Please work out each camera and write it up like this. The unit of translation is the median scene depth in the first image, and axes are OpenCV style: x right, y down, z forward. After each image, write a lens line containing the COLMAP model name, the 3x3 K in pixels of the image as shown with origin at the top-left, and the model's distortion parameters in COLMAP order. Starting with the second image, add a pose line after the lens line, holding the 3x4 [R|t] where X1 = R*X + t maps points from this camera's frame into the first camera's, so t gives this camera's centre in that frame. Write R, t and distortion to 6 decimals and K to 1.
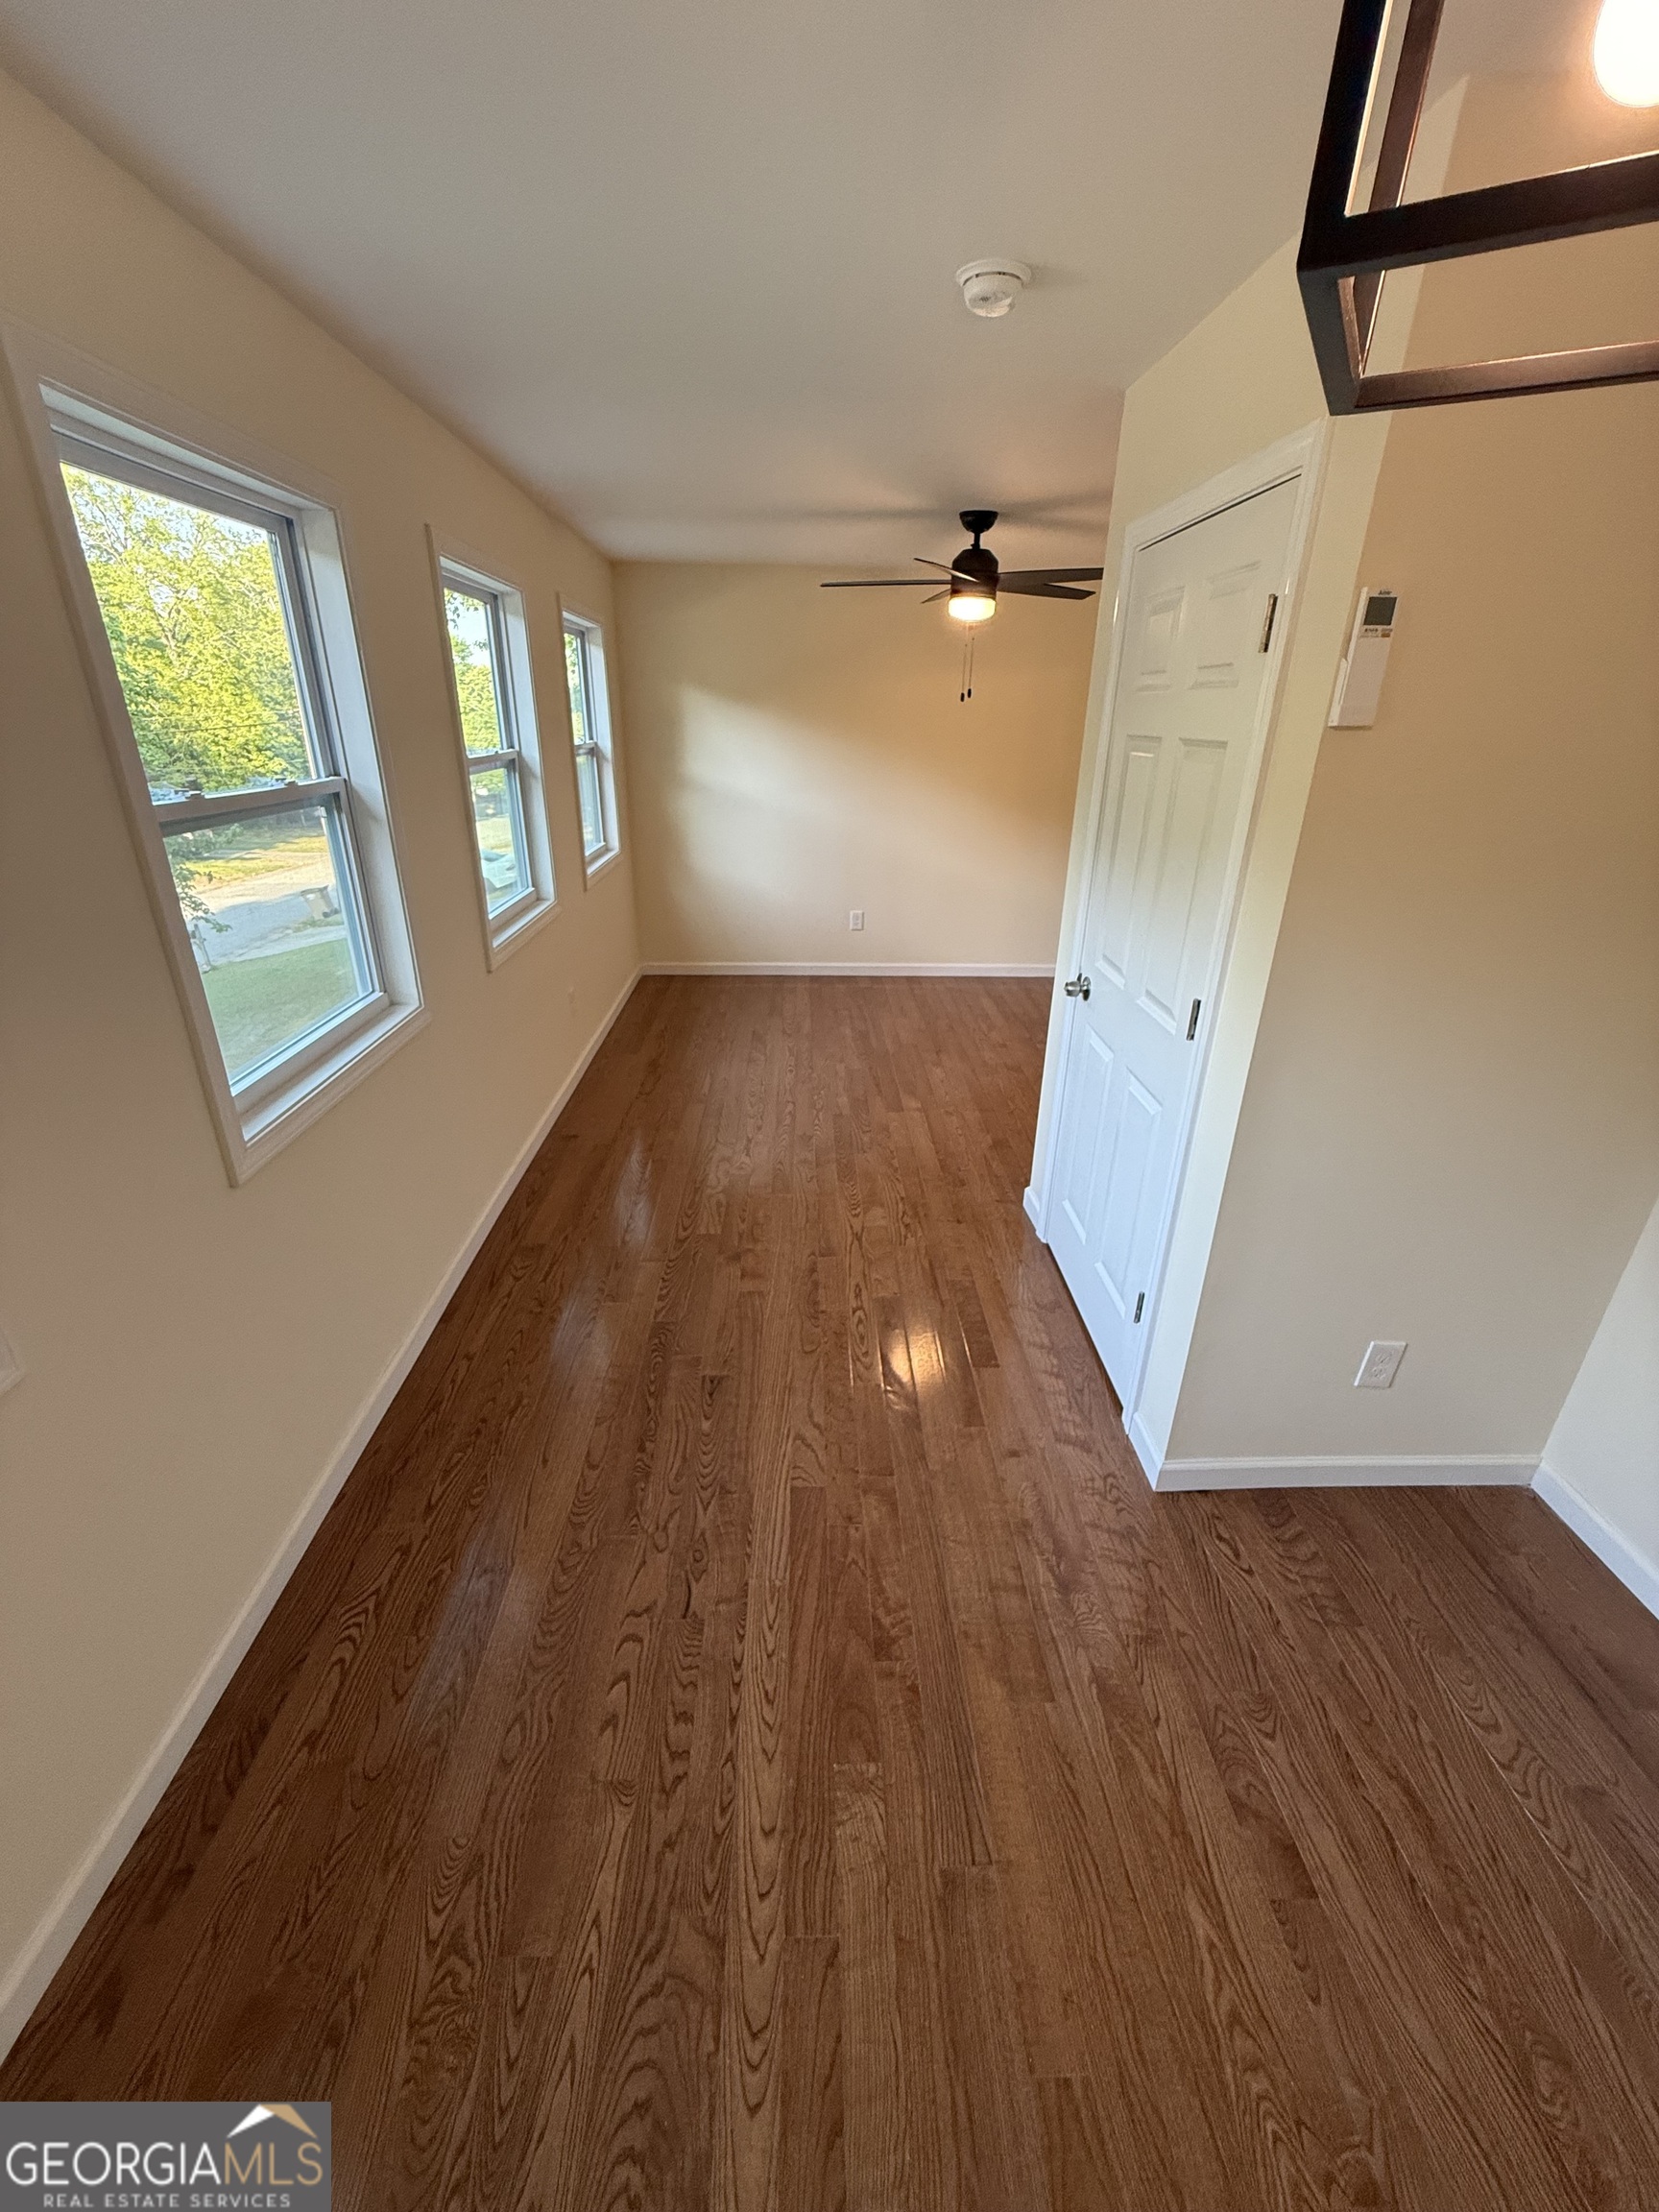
lens RADIAL K [[880.9, 0, 831.5], [0, 880.9, 1100.6], [0, 0, 1]] dist [-0.000615, 0.000865]
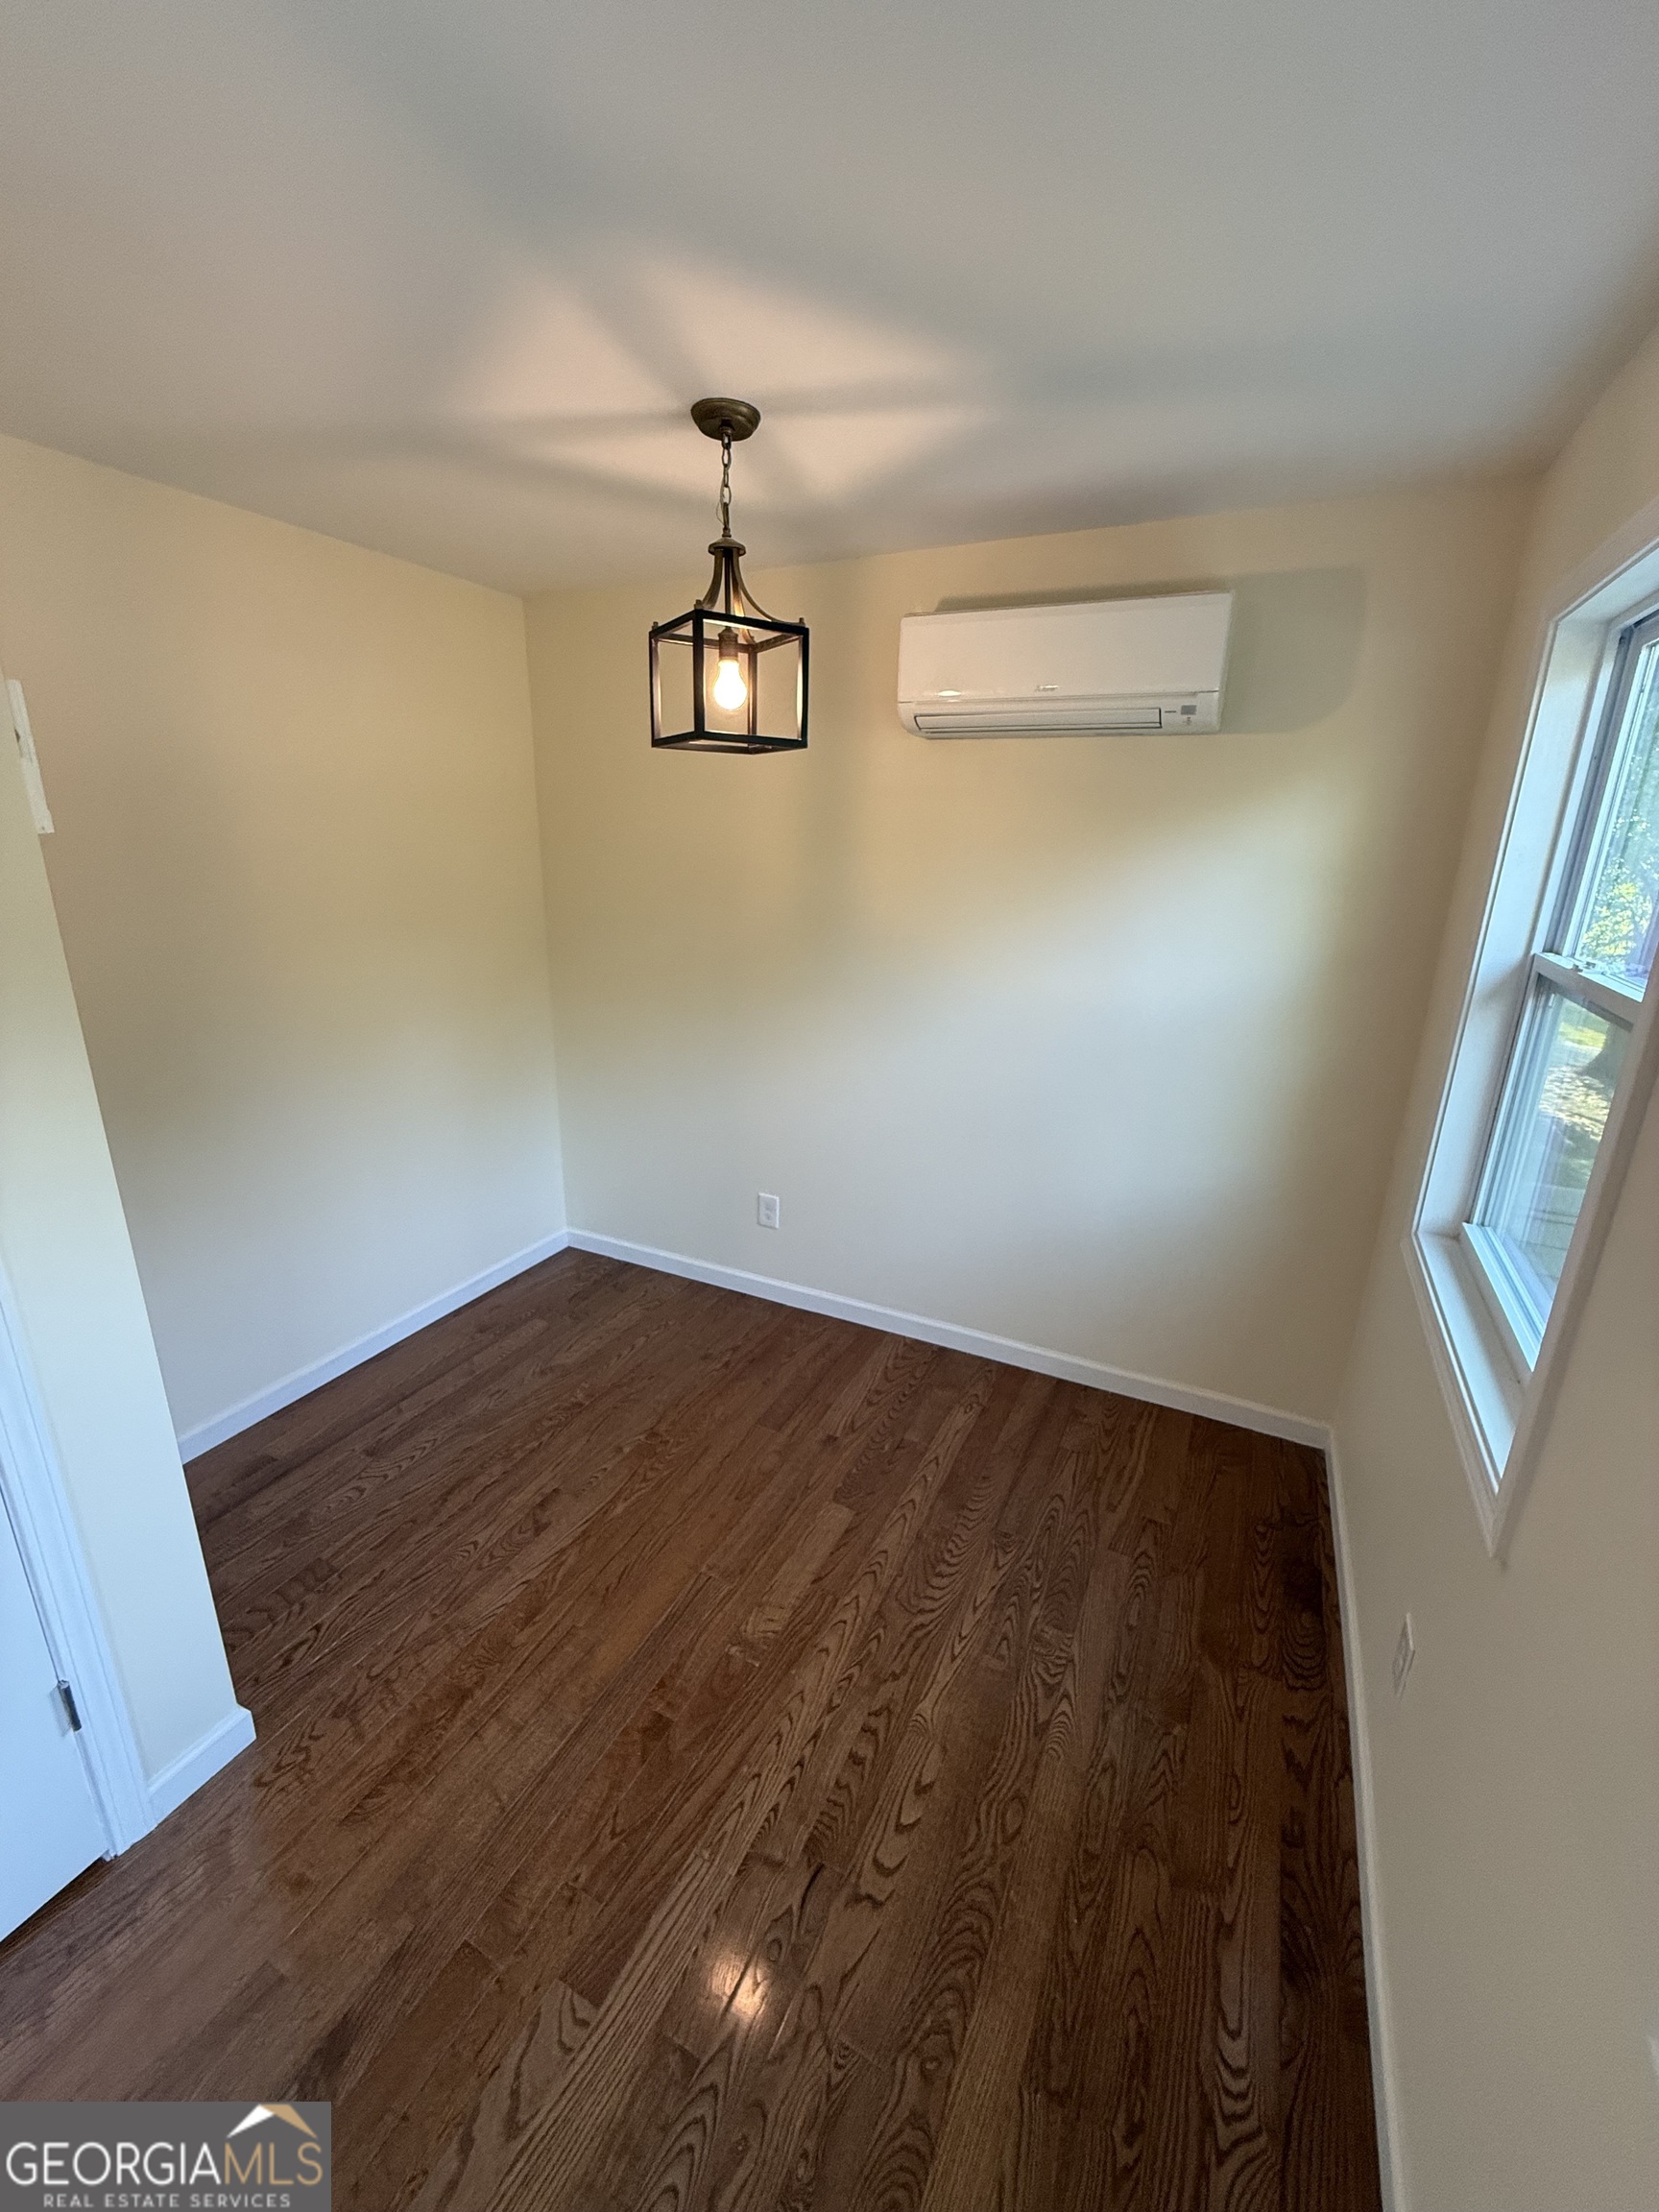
lens RADIAL K [[880.9, 0, 831.5], [0, 880.9, 1100.6], [0, 0, 1]] dist [-0.000615, 0.000865]
pose [[-0.882294, -0.174856, 0.437016, -0.413638], [0.153393, 0.770947, 0.618152, -0.501918], [-0.445004, 0.612427, -0.653380, 1.087124]]
